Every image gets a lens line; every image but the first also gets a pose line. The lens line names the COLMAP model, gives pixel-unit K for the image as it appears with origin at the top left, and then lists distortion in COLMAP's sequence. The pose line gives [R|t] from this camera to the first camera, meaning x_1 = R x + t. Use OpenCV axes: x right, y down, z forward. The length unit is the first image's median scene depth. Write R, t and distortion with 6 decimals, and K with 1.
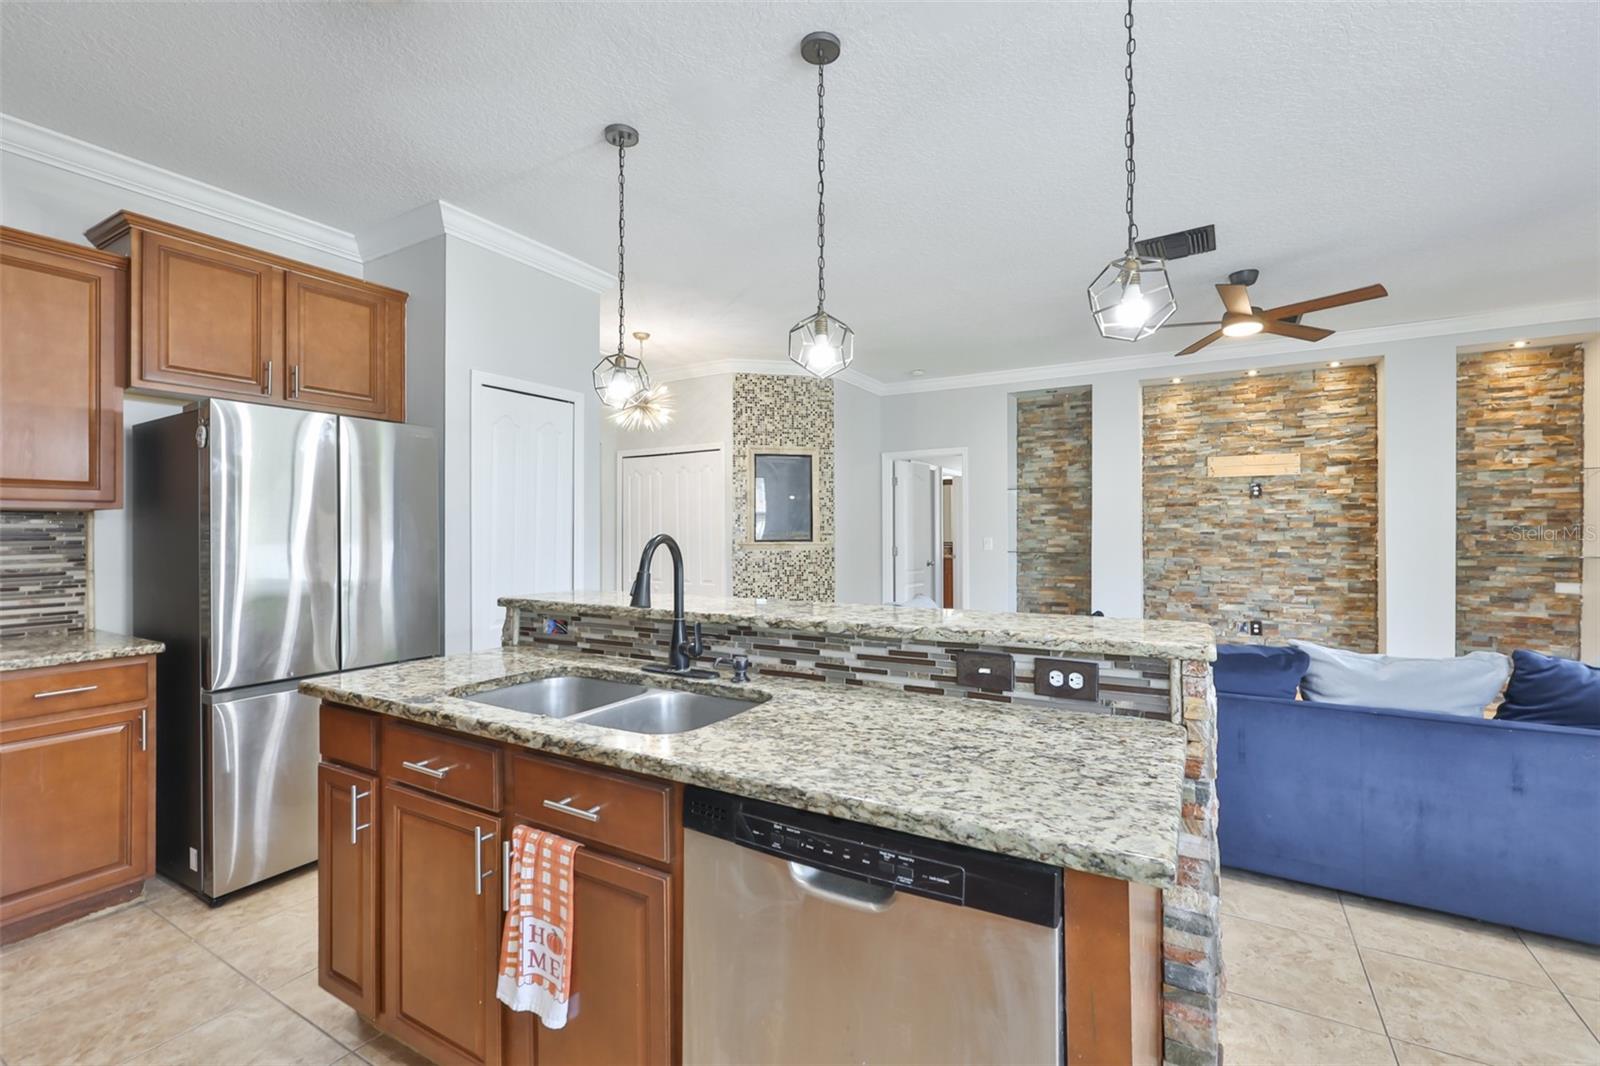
lens RADIAL K [[703.9, 0, 850.6], [0, 703.9, 526.3], [0, 0, 1]] dist [-0.002999, 0.000307]
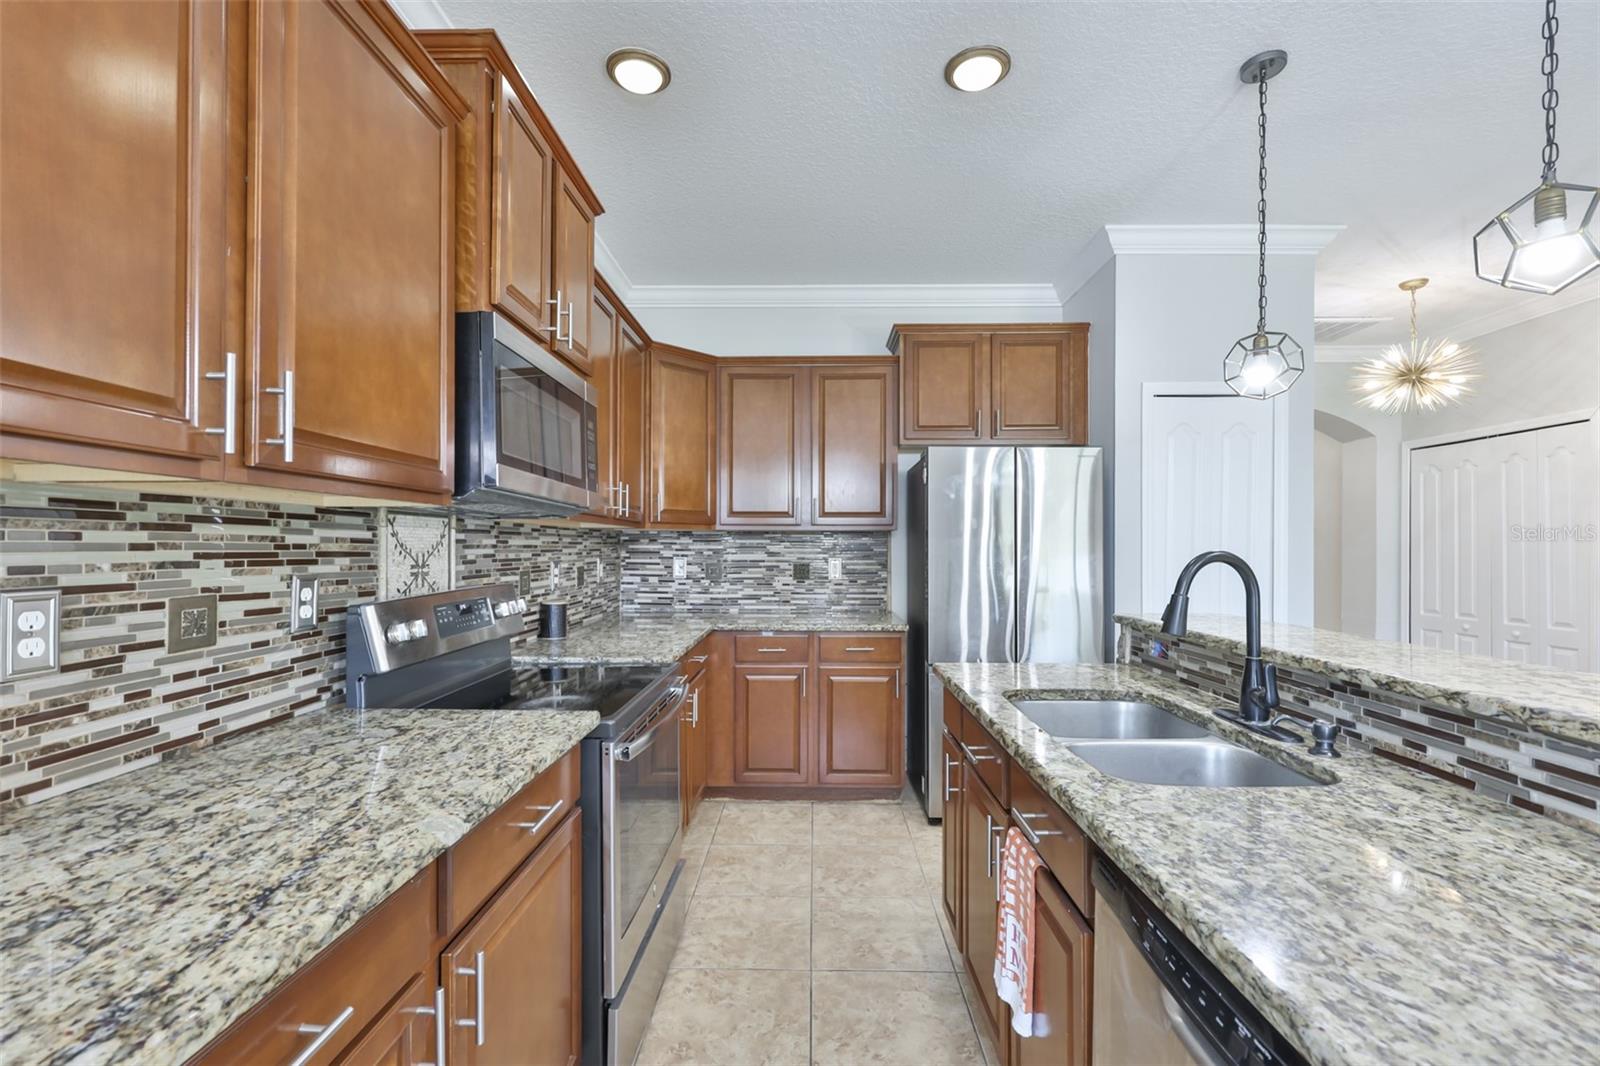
lens RADIAL K [[718.8, 0, 766.7], [0, 718.8, 544.3], [0, 0, 1]] dist [-0.002519, 0.000119]
pose [[0.429217, 0.001901, -0.903199, 0.151204], [0.002193, 0.999993, 0.003147, -0.000106], [0.903199, -0.003331, 0.429210, 0.093193]]
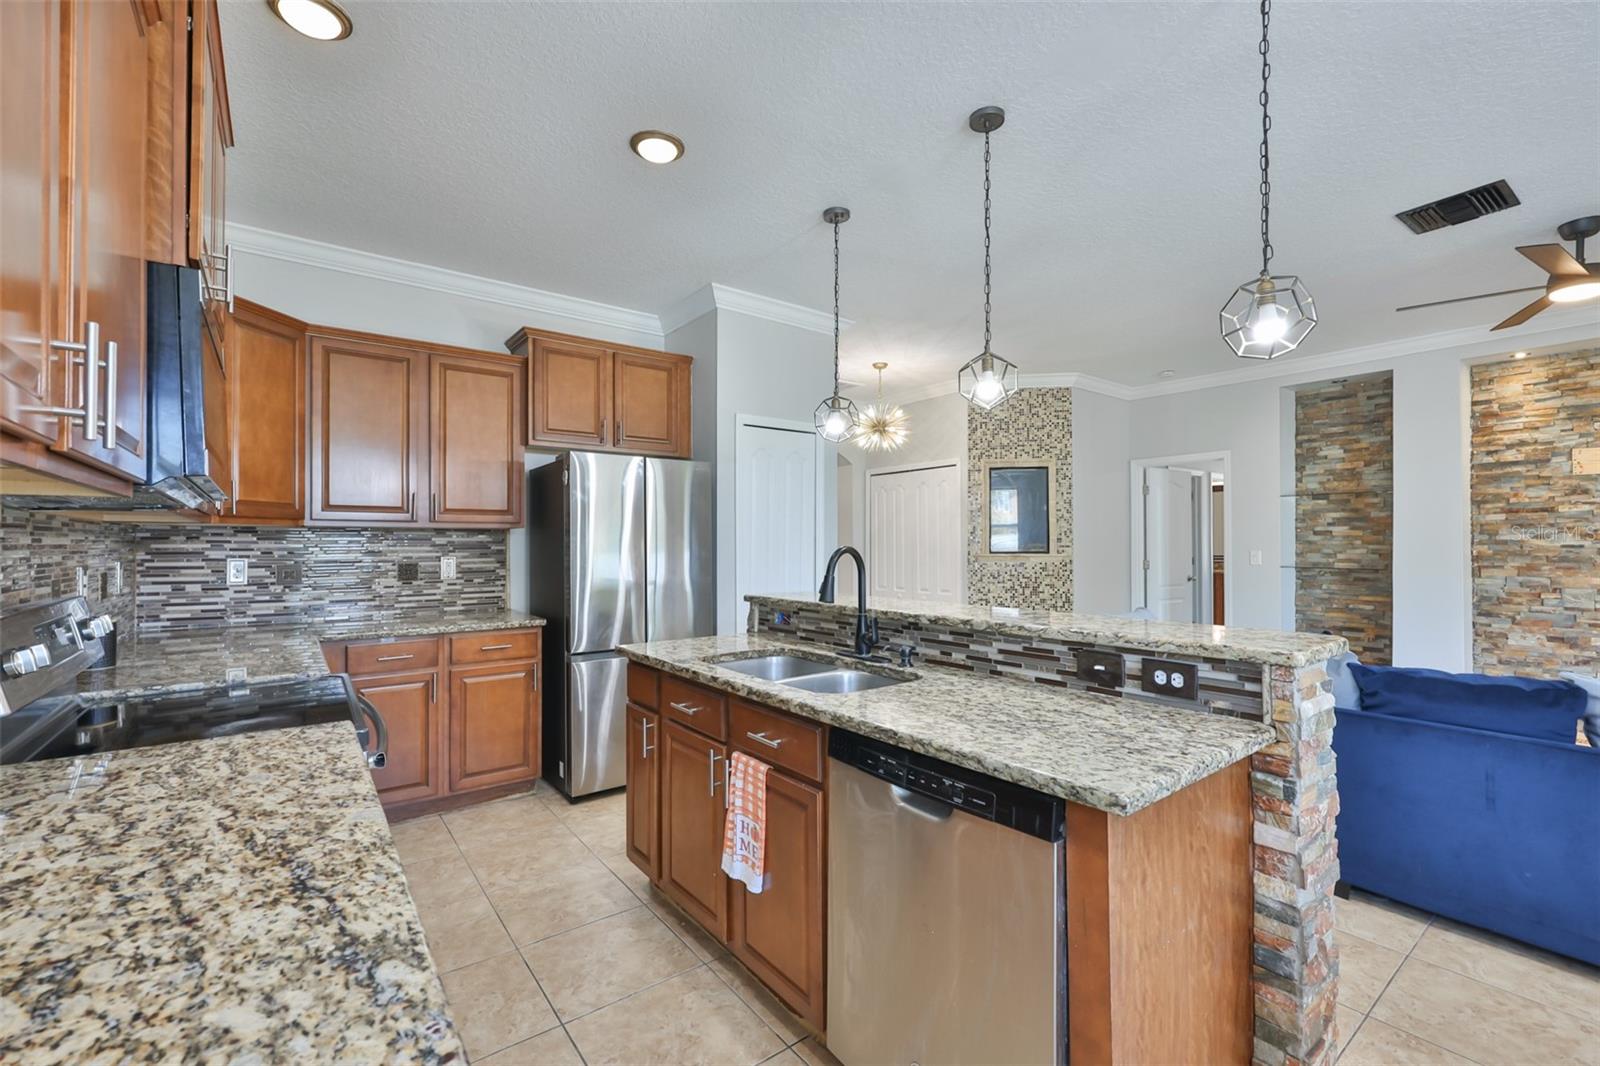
lens RADIAL K [[727.5, 0, 831.4], [0, 727.5, 537.2], [0, 0, 1]] dist [-0.003075, 0.000339]
pose [[0.919545, -0.001826, -0.392981, 0.127159], [0.001646, 0.999998, -0.000795, -0.002227], [0.392982, 0.000084, 0.919546, -0.122930]]
